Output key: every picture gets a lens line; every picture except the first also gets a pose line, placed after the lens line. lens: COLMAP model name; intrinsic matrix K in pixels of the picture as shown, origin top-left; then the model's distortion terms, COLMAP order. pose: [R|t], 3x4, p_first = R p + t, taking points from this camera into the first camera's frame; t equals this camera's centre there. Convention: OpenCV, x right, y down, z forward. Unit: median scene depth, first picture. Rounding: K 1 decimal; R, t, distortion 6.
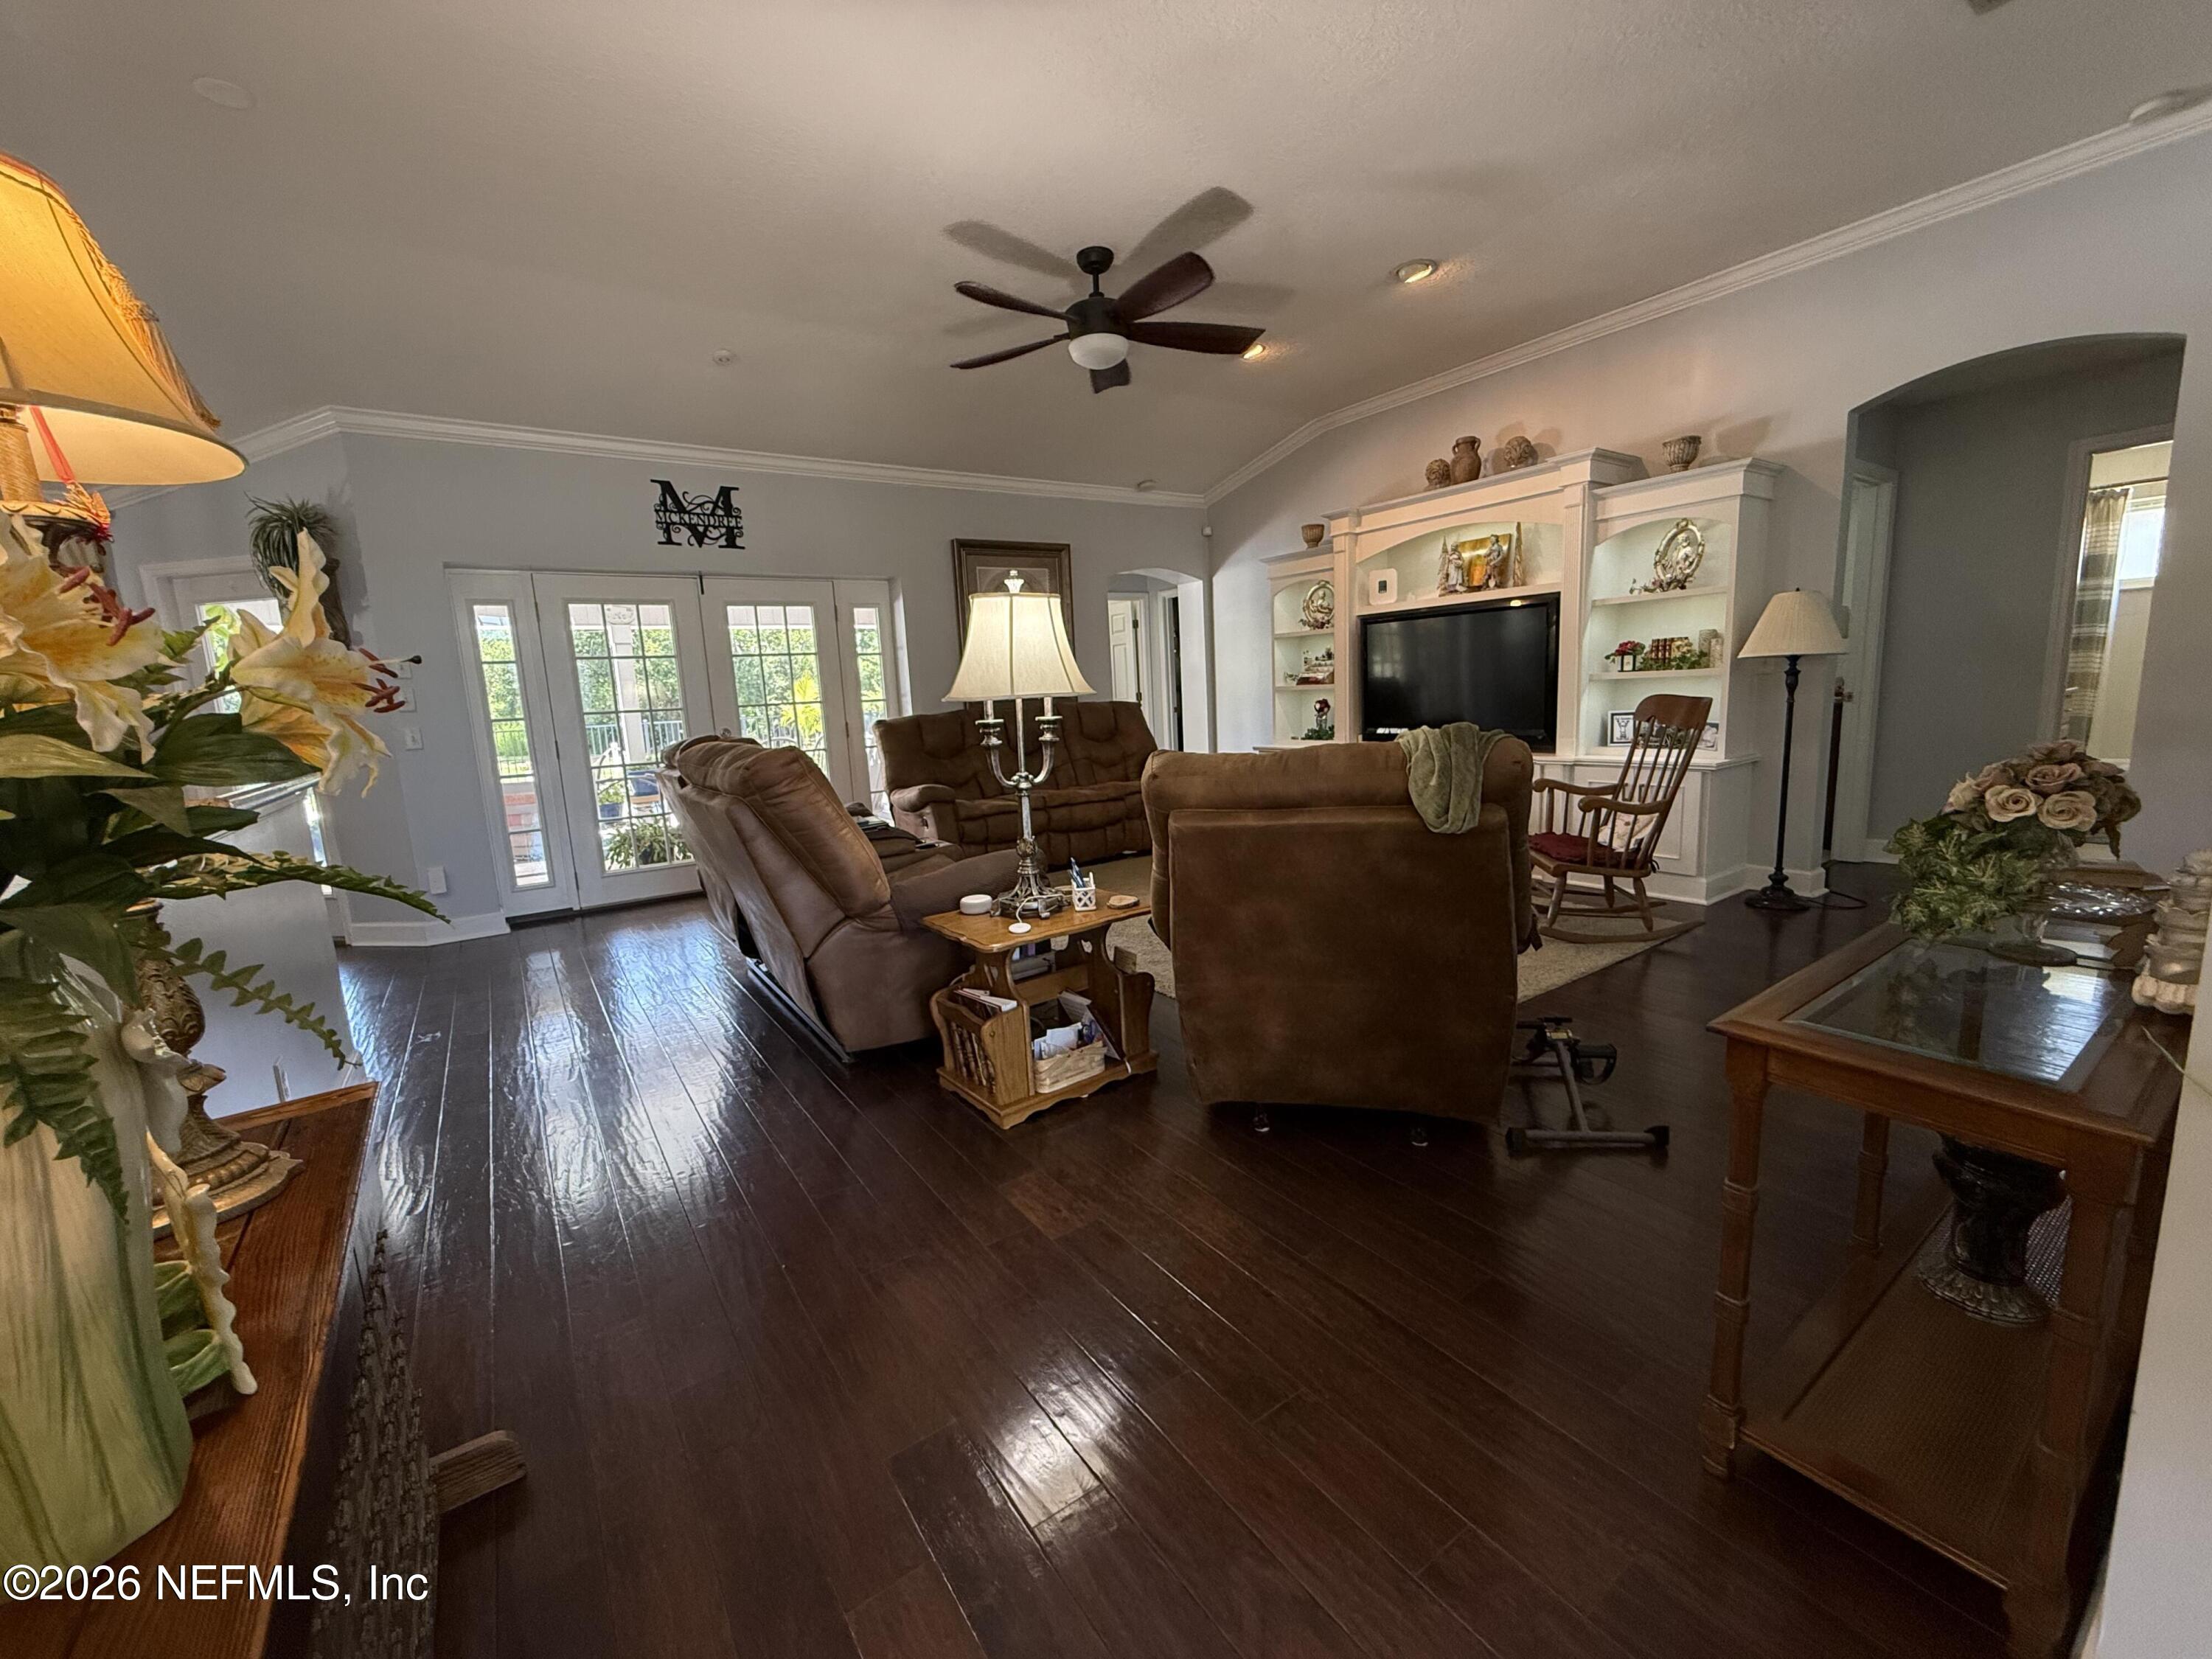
lens RADIAL K [[888.2, 0, 1108.6], [0, 888.2, 829.4], [0, 0, 1]] dist [-0.000527, -0.000195]
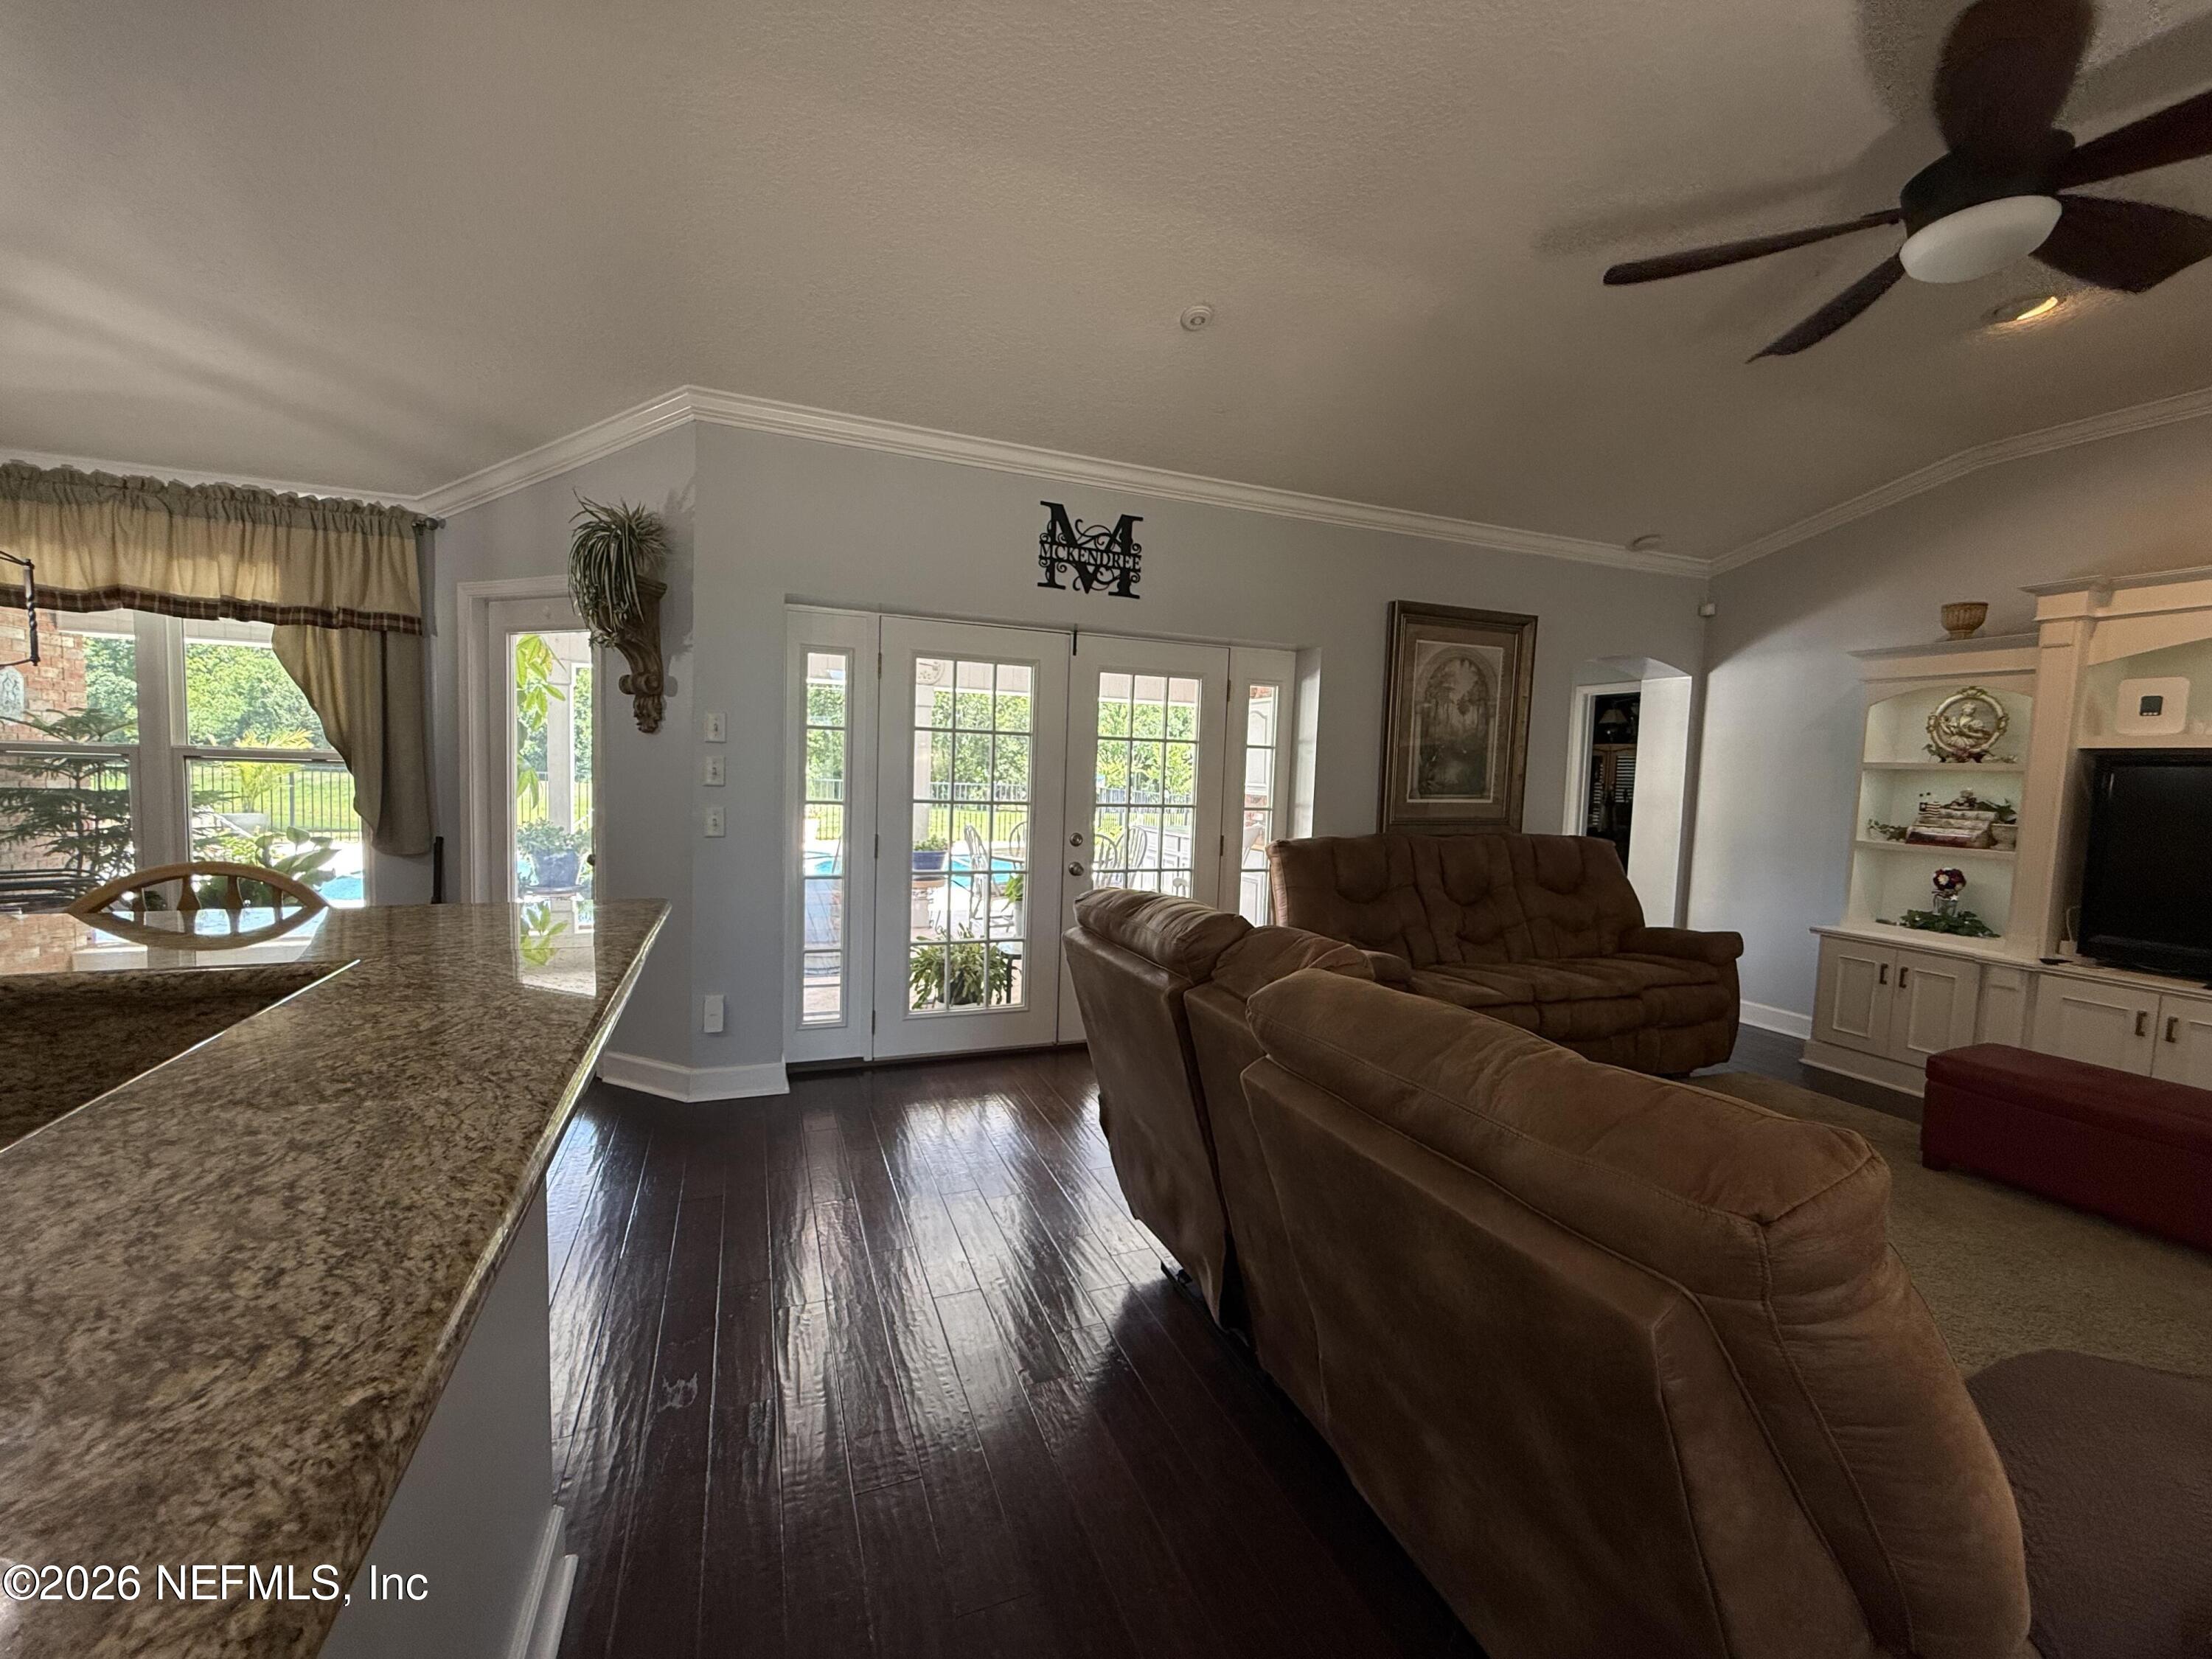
lens RADIAL K [[888.2, 0, 1106.0], [0, 888.2, 829.8], [0, 0, 1]] dist [-0.000527, -0.000195]
pose [[0.970546, 0.098313, -0.219944, -0.255830], [-0.116877, 0.990459, -0.073013, -0.067818], [0.210668, 0.096569, 0.972776, 0.293461]]
